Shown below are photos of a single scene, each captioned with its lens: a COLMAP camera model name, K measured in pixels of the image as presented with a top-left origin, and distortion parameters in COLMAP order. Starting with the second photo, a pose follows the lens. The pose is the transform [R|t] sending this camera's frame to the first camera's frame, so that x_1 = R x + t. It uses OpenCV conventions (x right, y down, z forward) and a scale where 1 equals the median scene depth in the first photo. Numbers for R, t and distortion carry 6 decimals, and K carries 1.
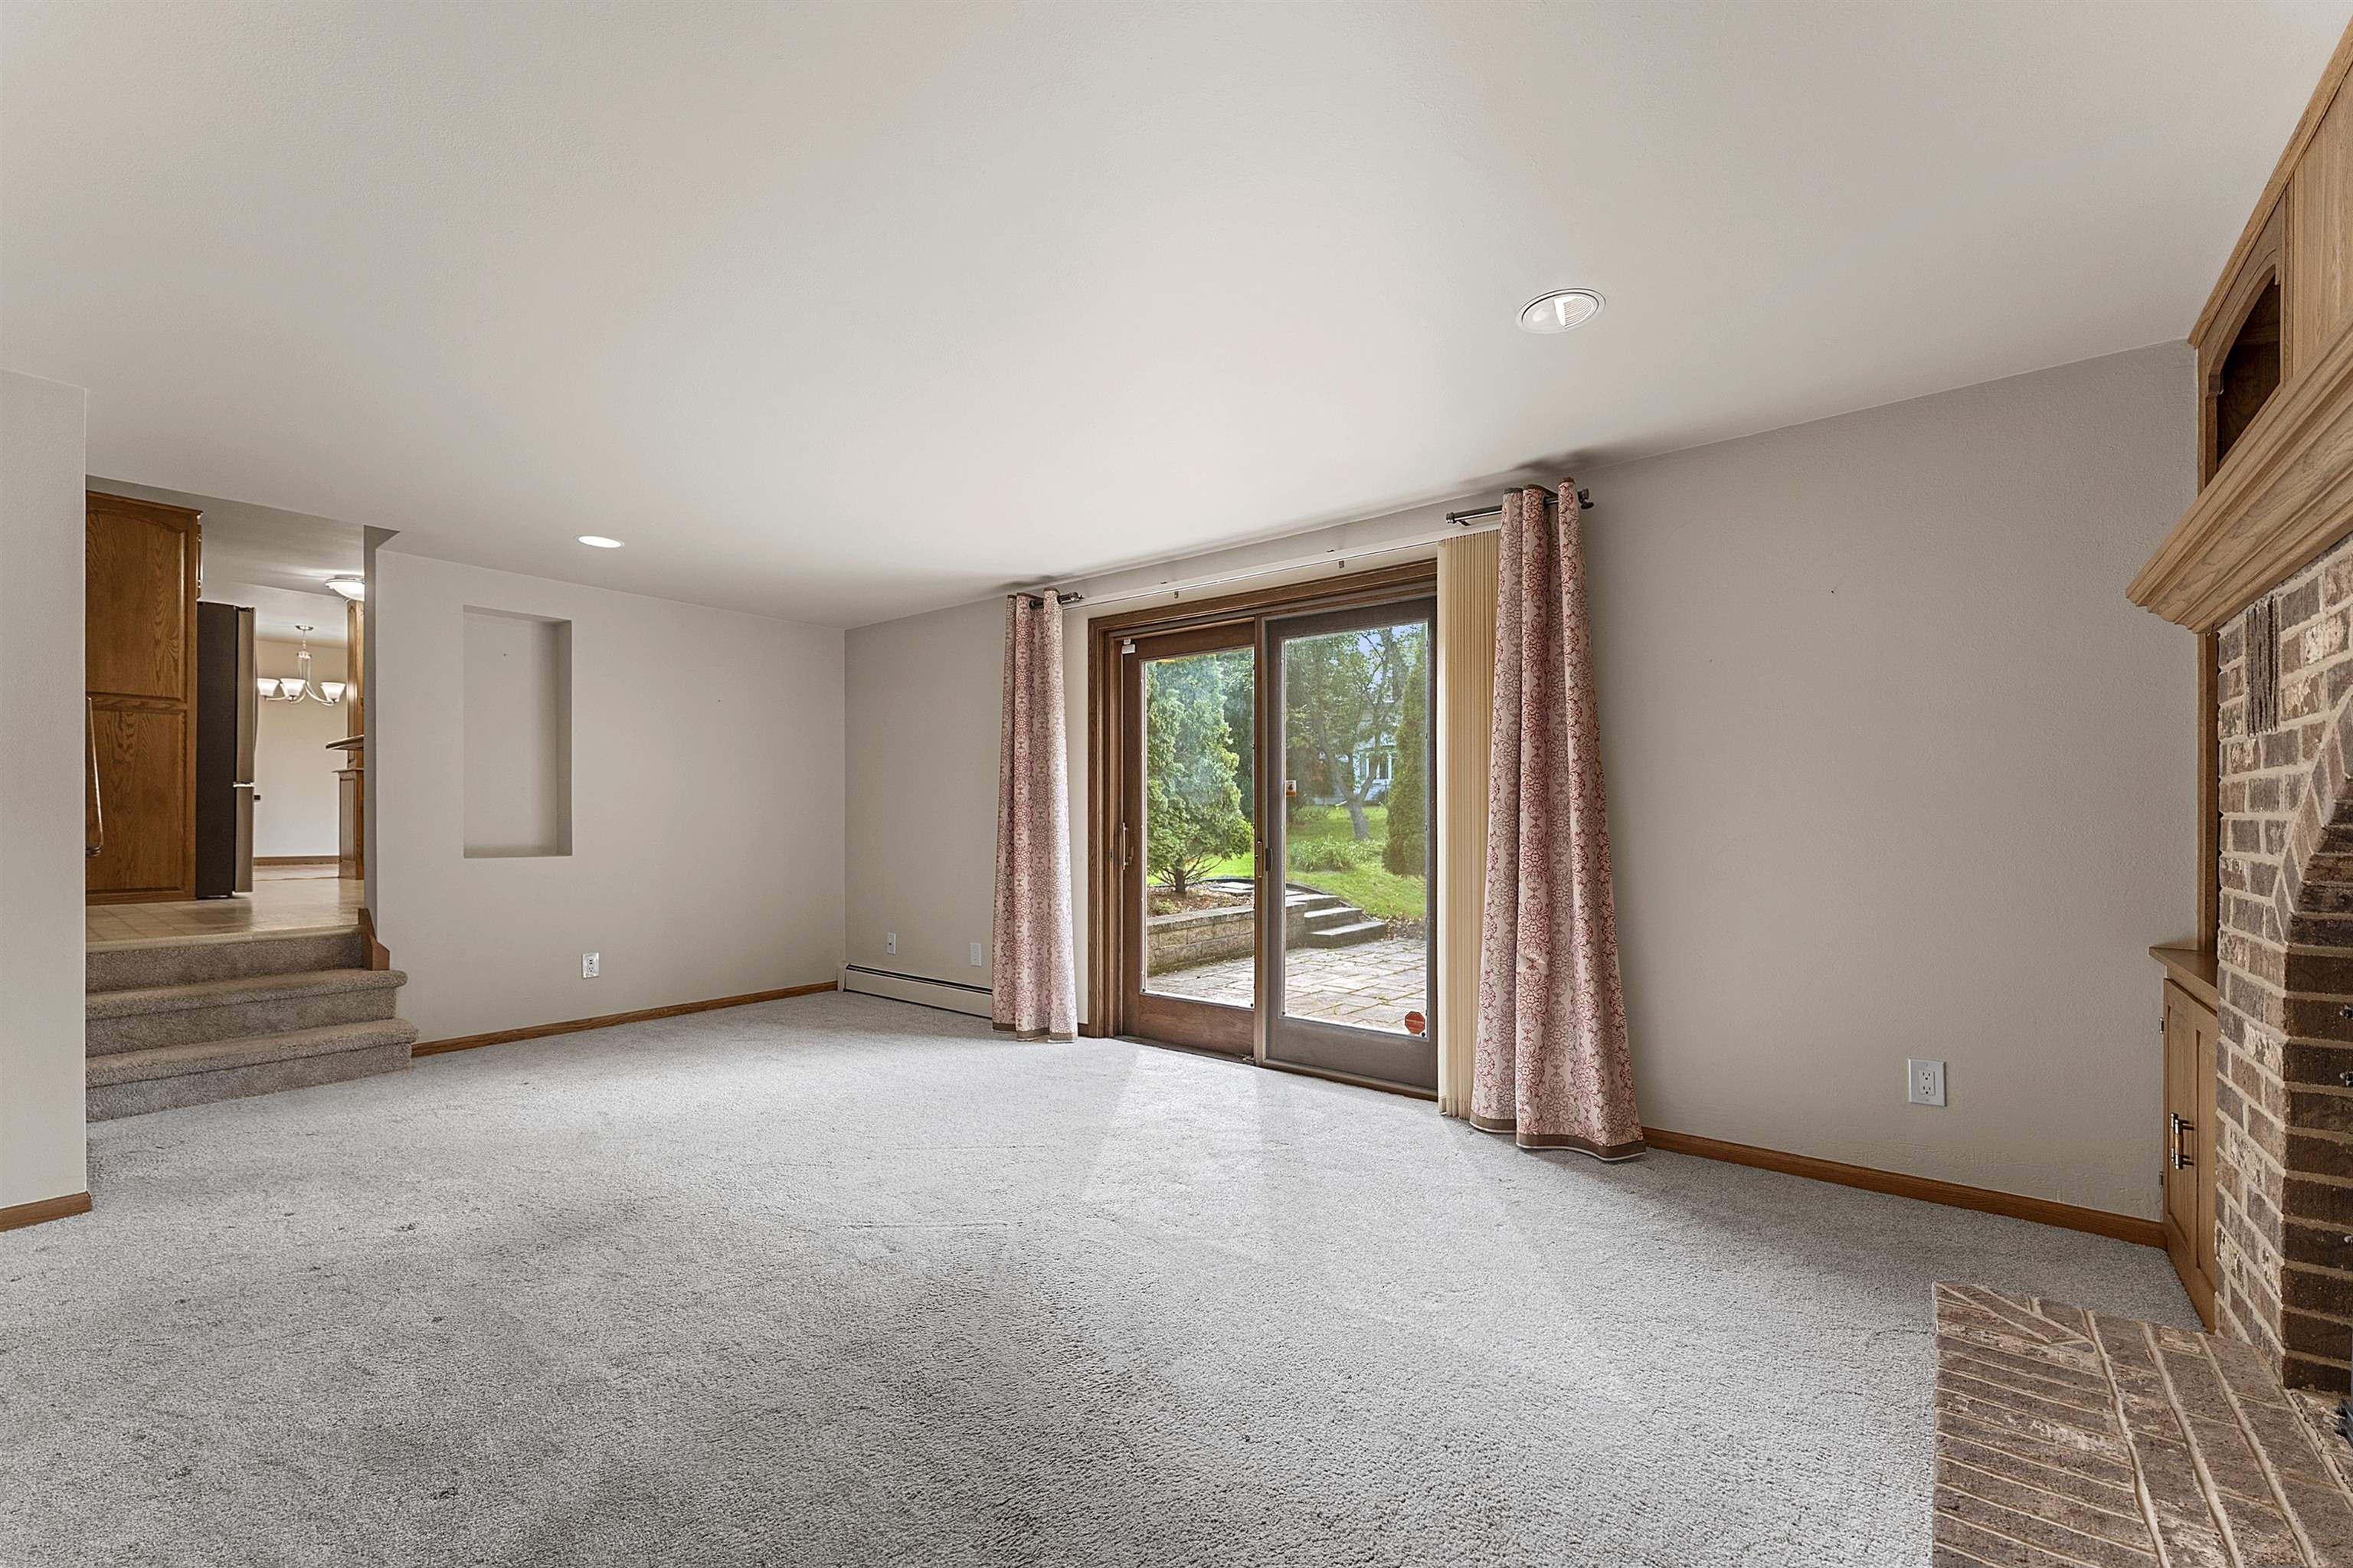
lens RADIAL K [[942.8, 0, 1177.2], [0, 942.8, 821.7], [0, 0, 1]] dist [0.001375, 0.000213]
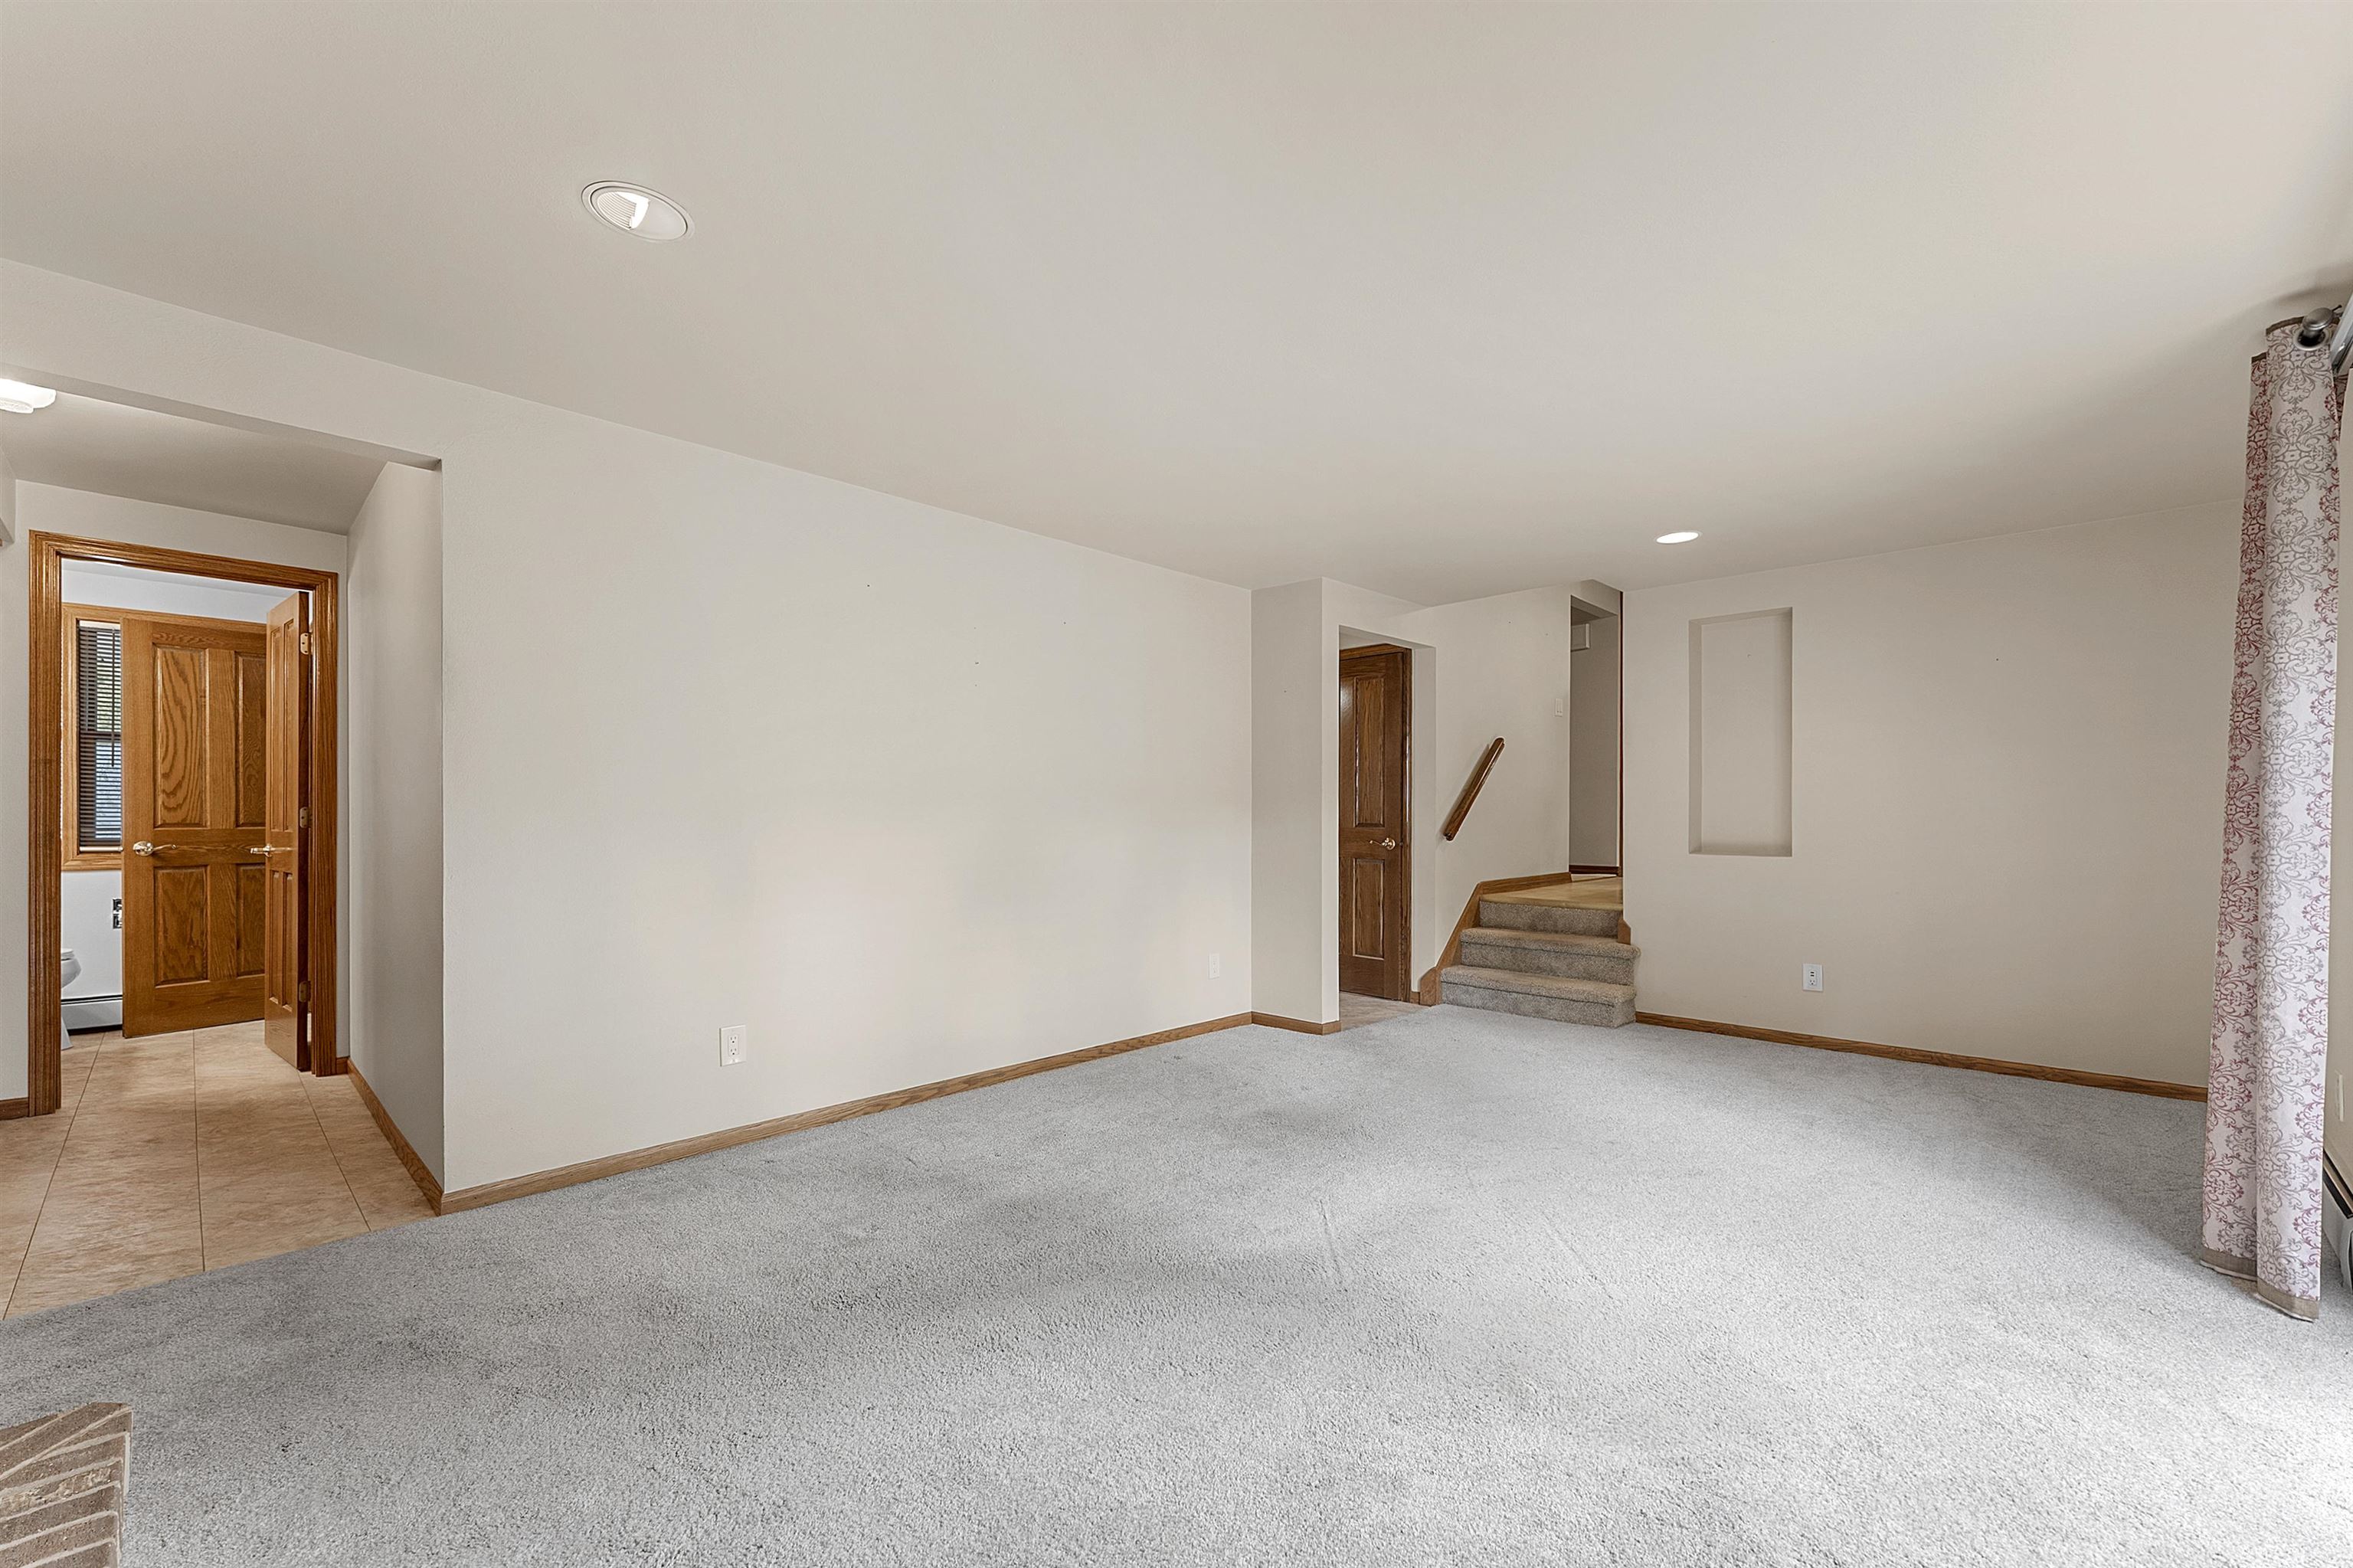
lens RADIAL K [[972.1, 0, 1174.7], [0, 972.1, 823.5], [0, 0, 1]] dist [-0.001491, -0.000242]
pose [[-0.088681, 0.011683, -0.995992, 0.445143], [-0.005316, 0.999911, 0.012203, -0.006930], [0.996046, 0.006377, -0.088611, 0.558649]]
